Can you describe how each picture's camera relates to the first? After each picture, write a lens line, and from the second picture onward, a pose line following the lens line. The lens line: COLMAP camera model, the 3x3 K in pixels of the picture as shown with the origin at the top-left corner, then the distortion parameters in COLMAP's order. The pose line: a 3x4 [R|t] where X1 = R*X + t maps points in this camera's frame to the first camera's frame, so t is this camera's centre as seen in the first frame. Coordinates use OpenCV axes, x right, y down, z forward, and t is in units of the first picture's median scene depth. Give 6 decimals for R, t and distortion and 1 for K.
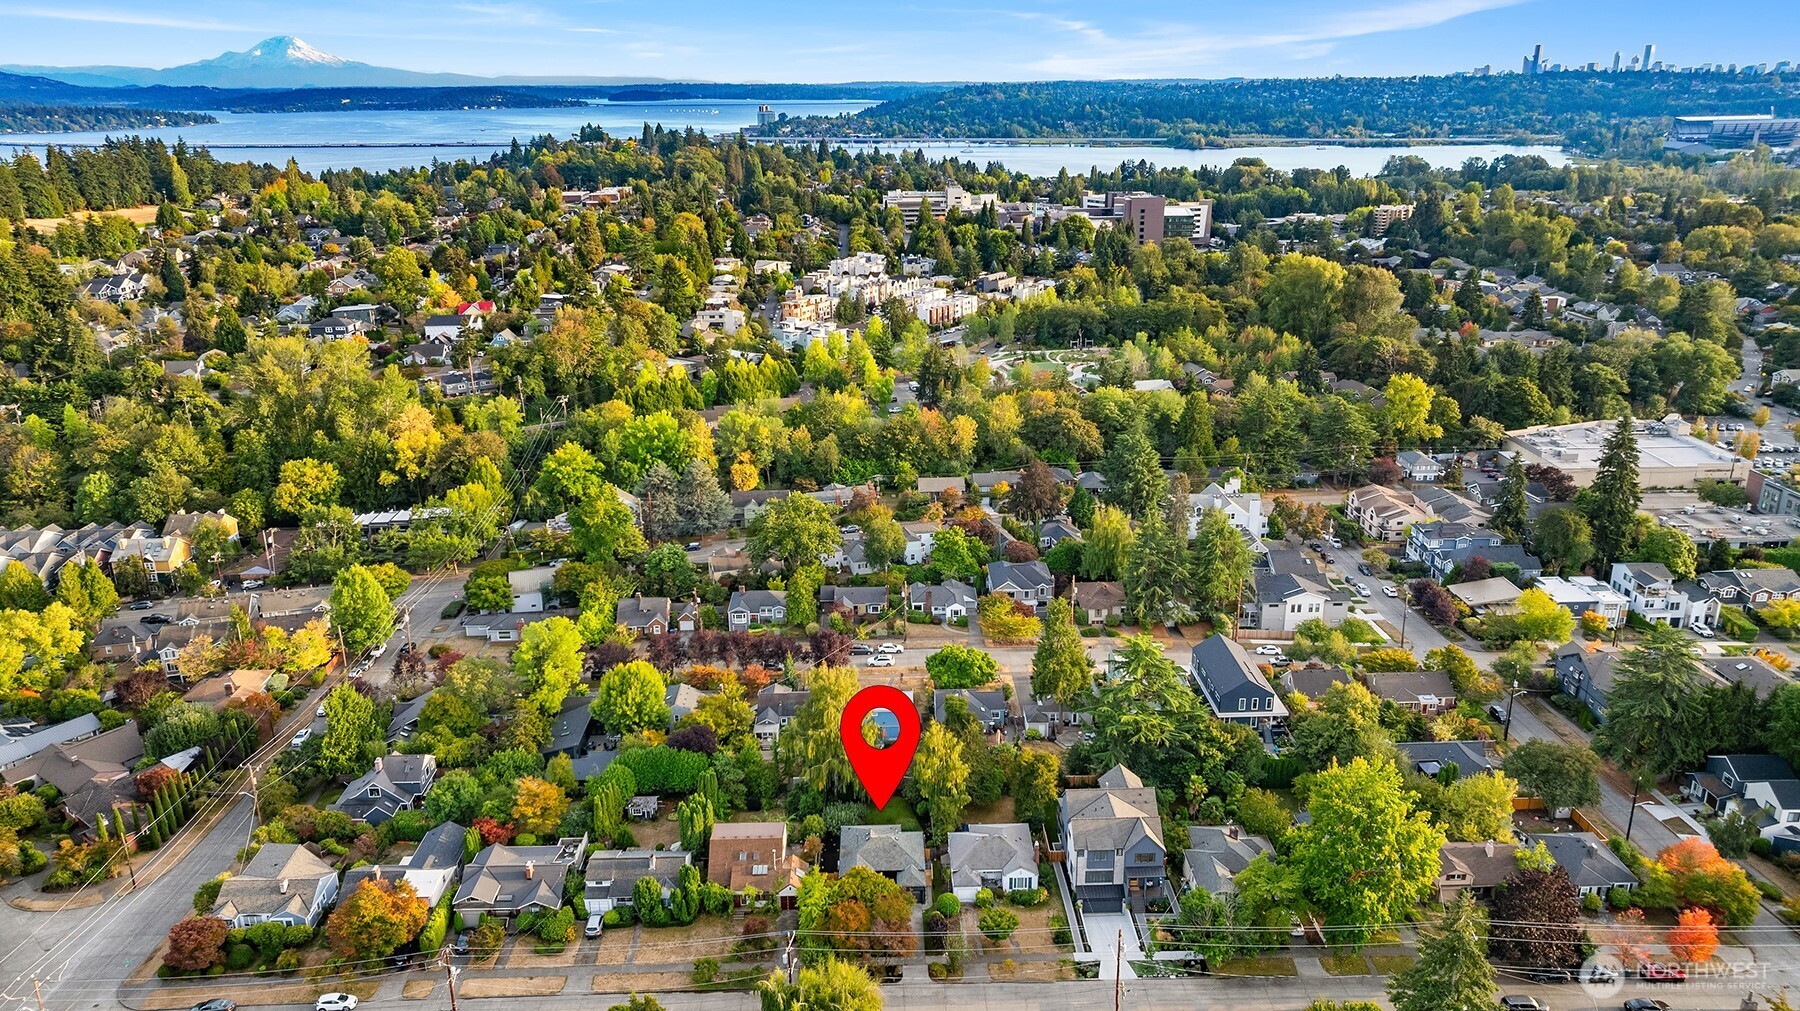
lens RADIAL K [[1216.7, 0, 900.0], [0, 1216.7, 505.5], [0, 0, 1]] dist [-0.018965, -0.000341]
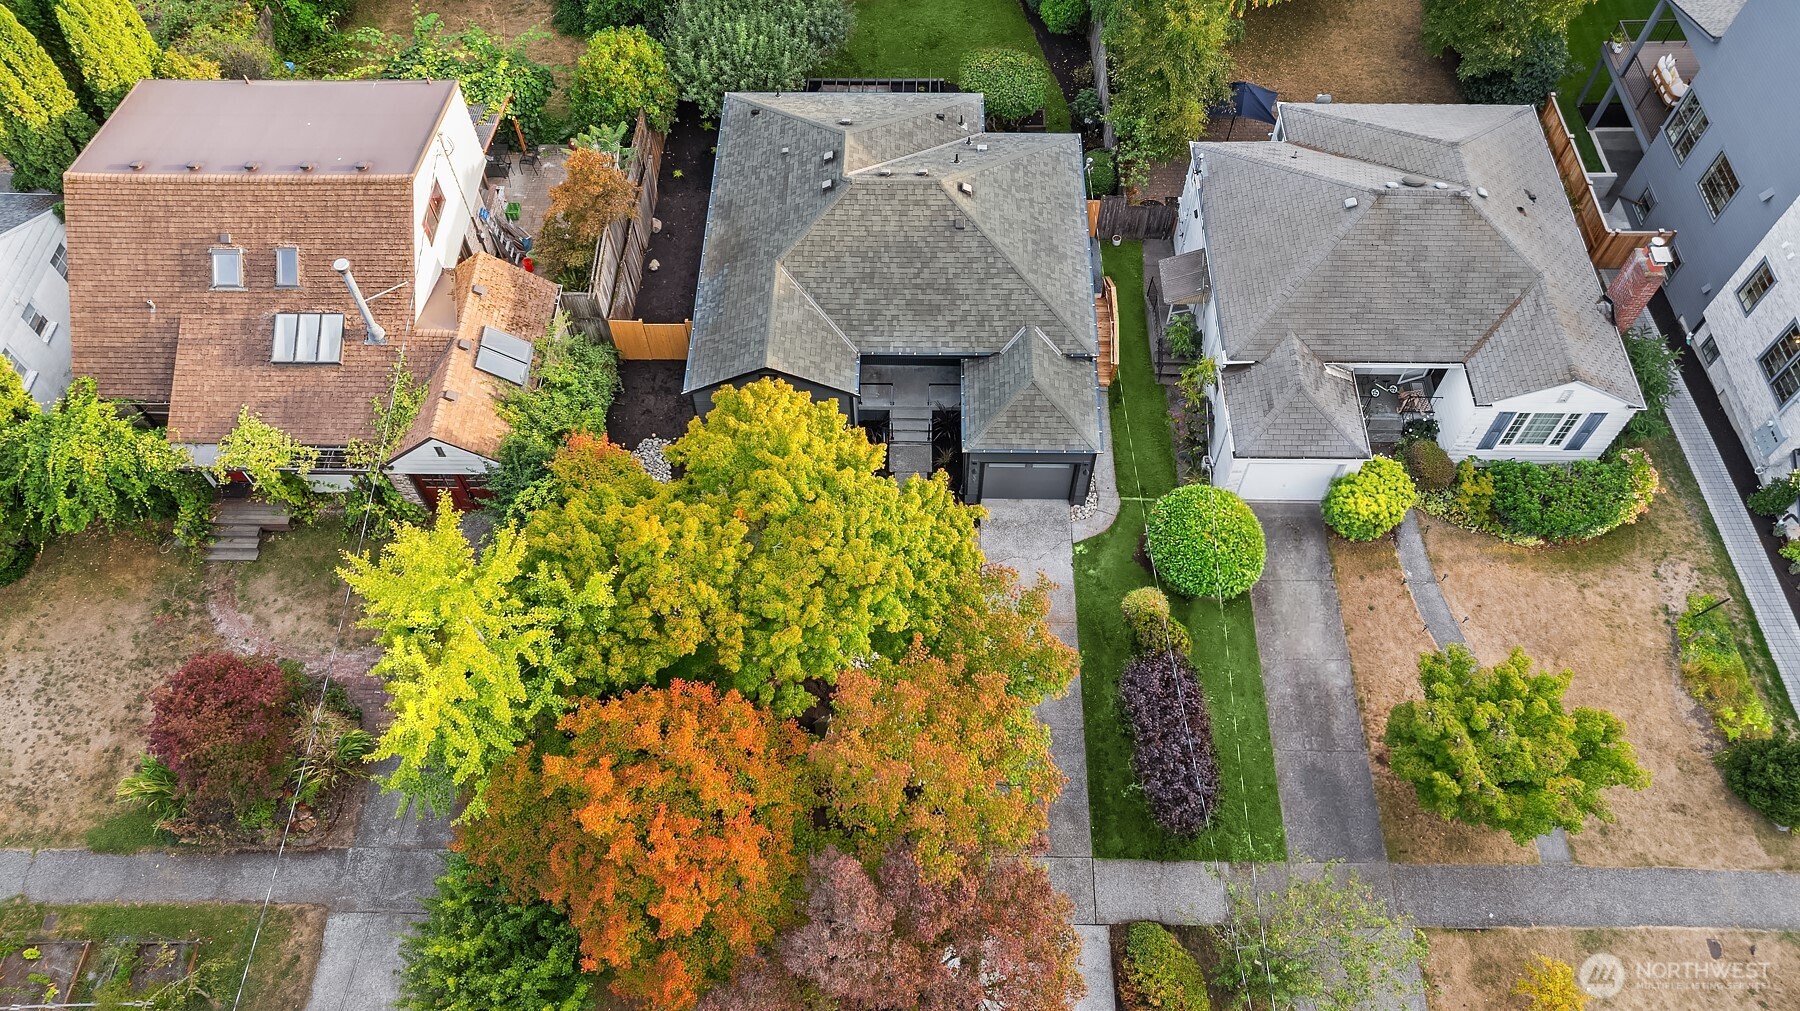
lens RADIAL K [[1216.7, 0, 900.0], [0, 1216.7, 505.5], [0, 0, 1]] dist [-0.018965, -0.000341]
pose [[0.998988, 0.037668, -0.024559, -0.006954], [-0.013207, 0.767858, 0.640483, 0.185988], [0.042984, -0.639511, 0.767579, 0.820772]]
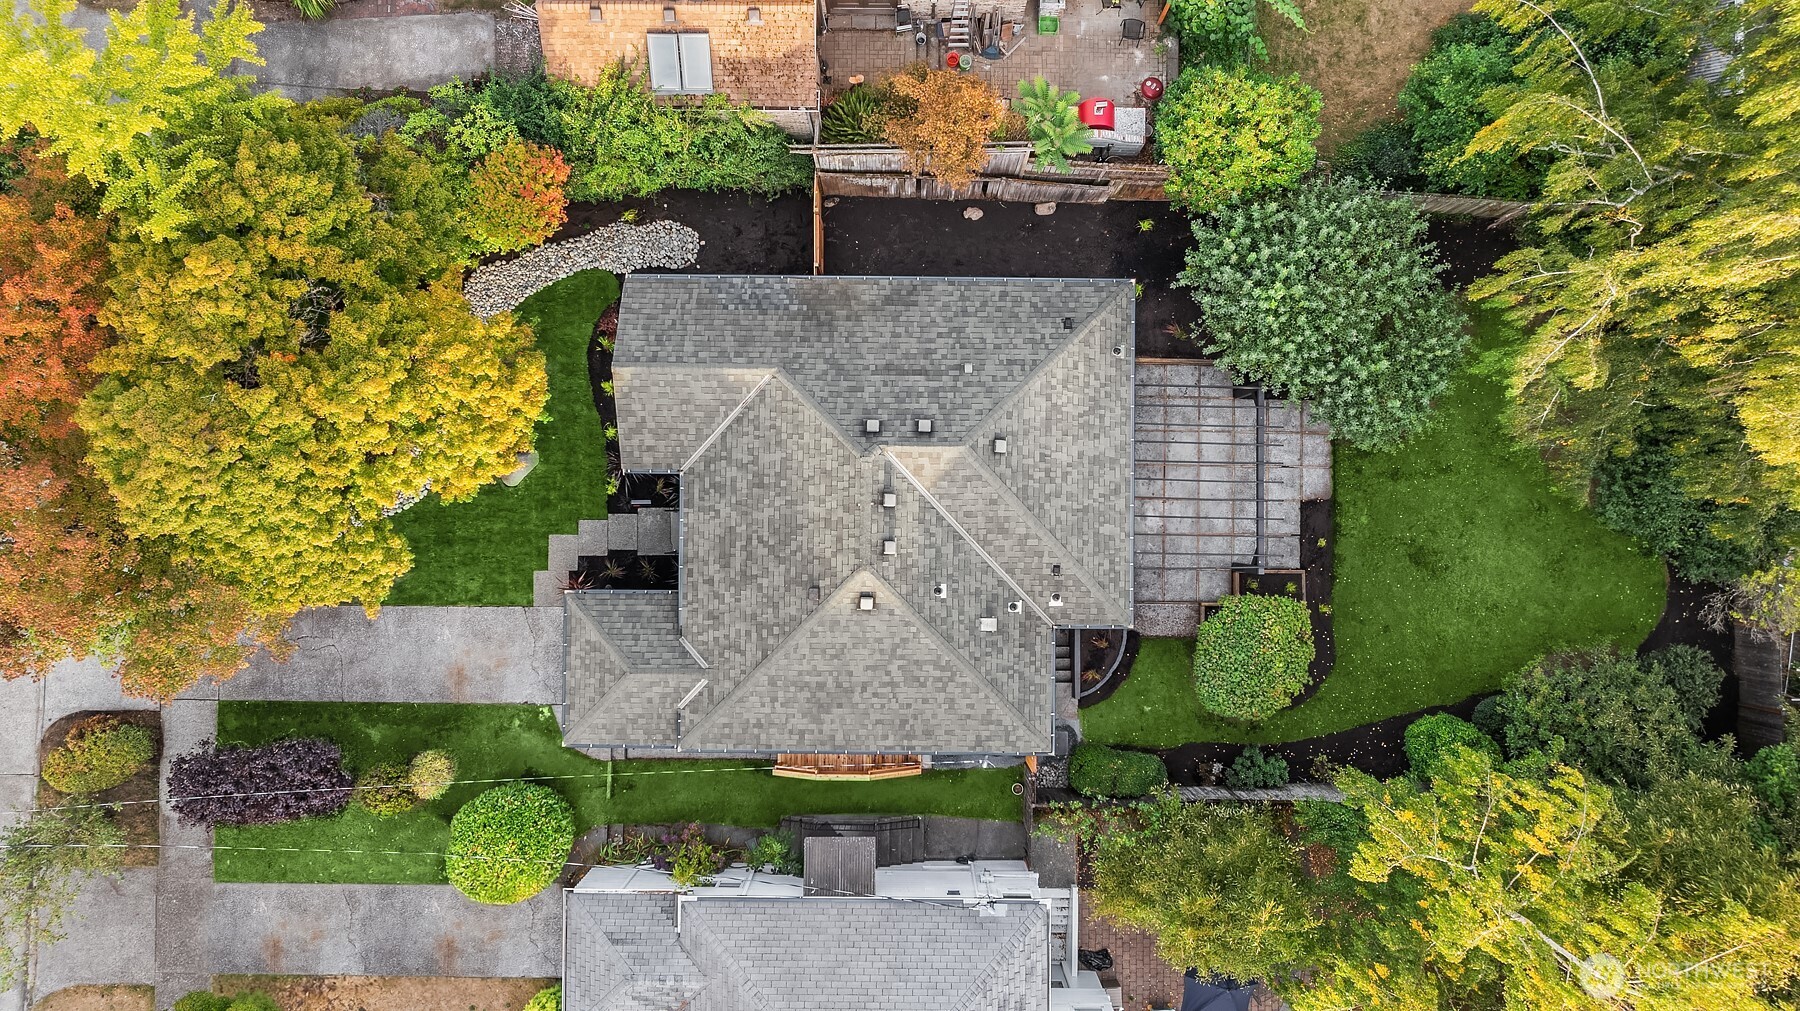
lens RADIAL K [[1216.7, 0, 900.0], [0, 1216.7, 505.5], [0, 0, 1]] dist [-0.018965, -0.000341]
pose [[-0.034051, 0.999407, -0.005179, -0.015759], [-0.335362, -0.006545, 0.942067, 0.117330], [0.941474, 0.033815, 0.335386, 0.973052]]
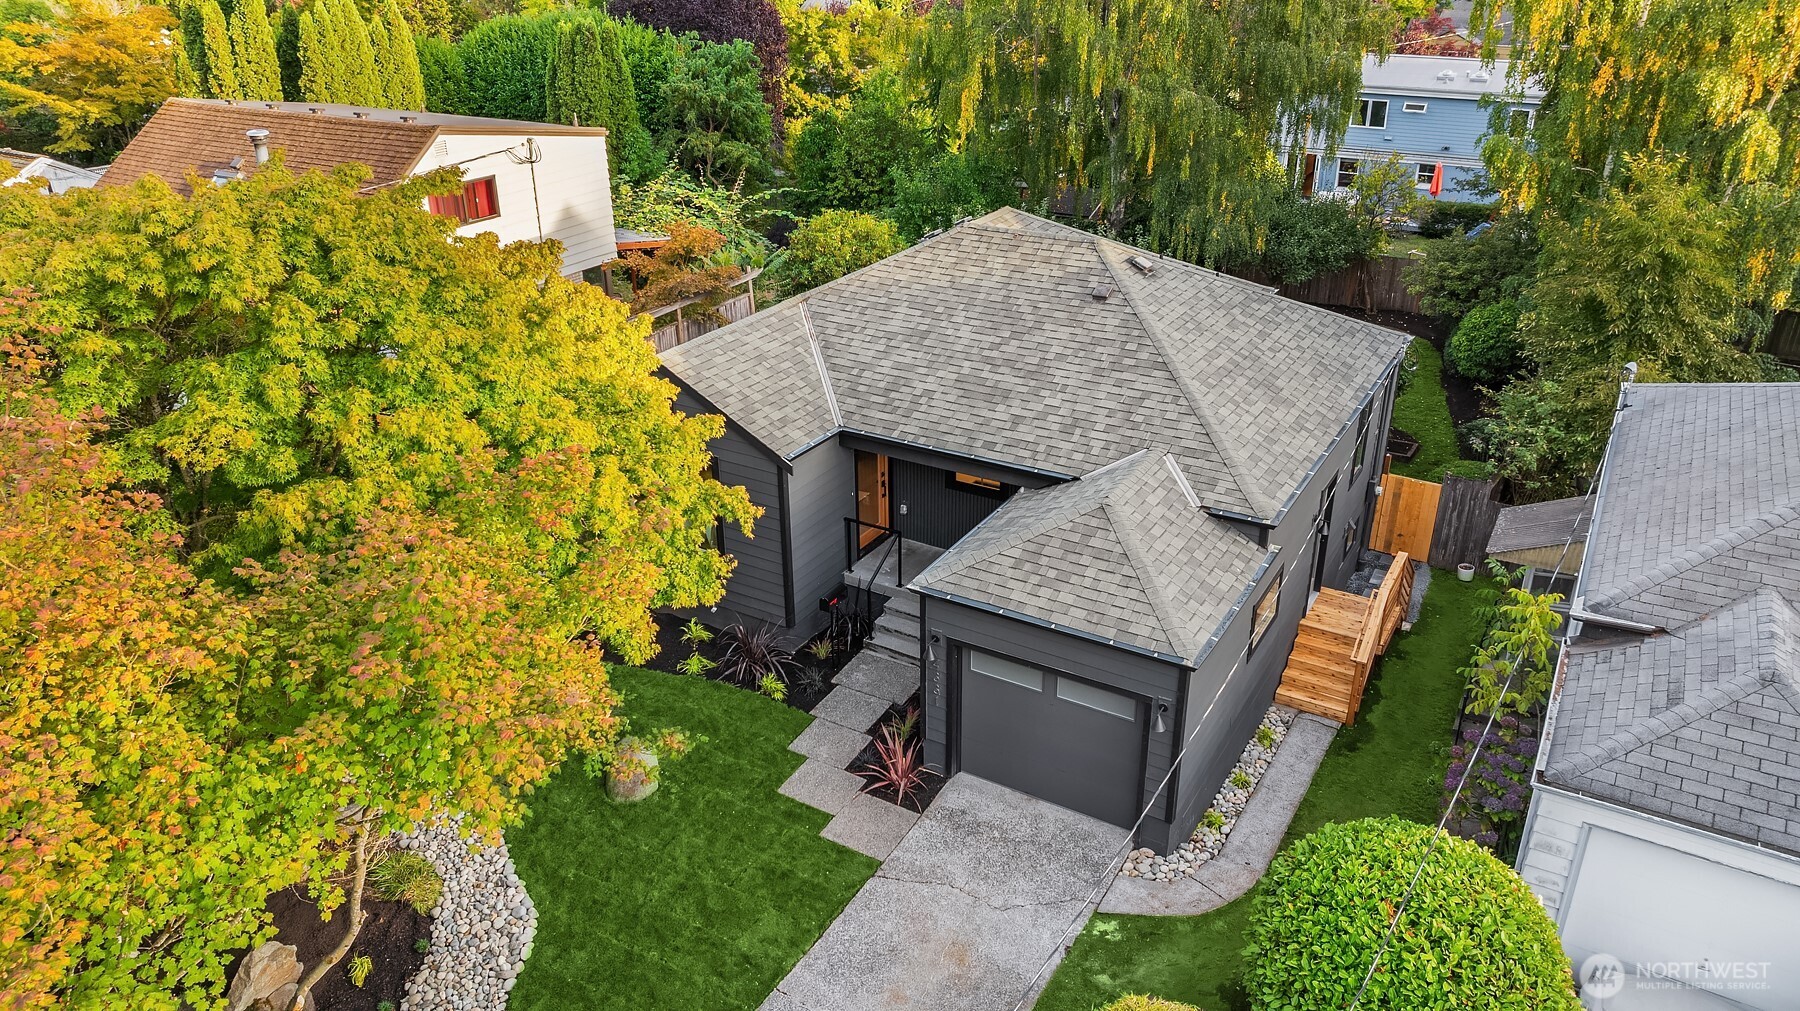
lens RADIAL K [[1279.2, 0, 900.0], [0, 1279.2, 505.5], [0, 0, 1]] dist [-0.008288, 0.000087]
pose [[0.842552, 0.231155, -0.486491, 0.046600], [-0.172947, 0.971503, 0.162081, 0.289942], [0.510094, -0.052424, 0.858520, 0.899140]]
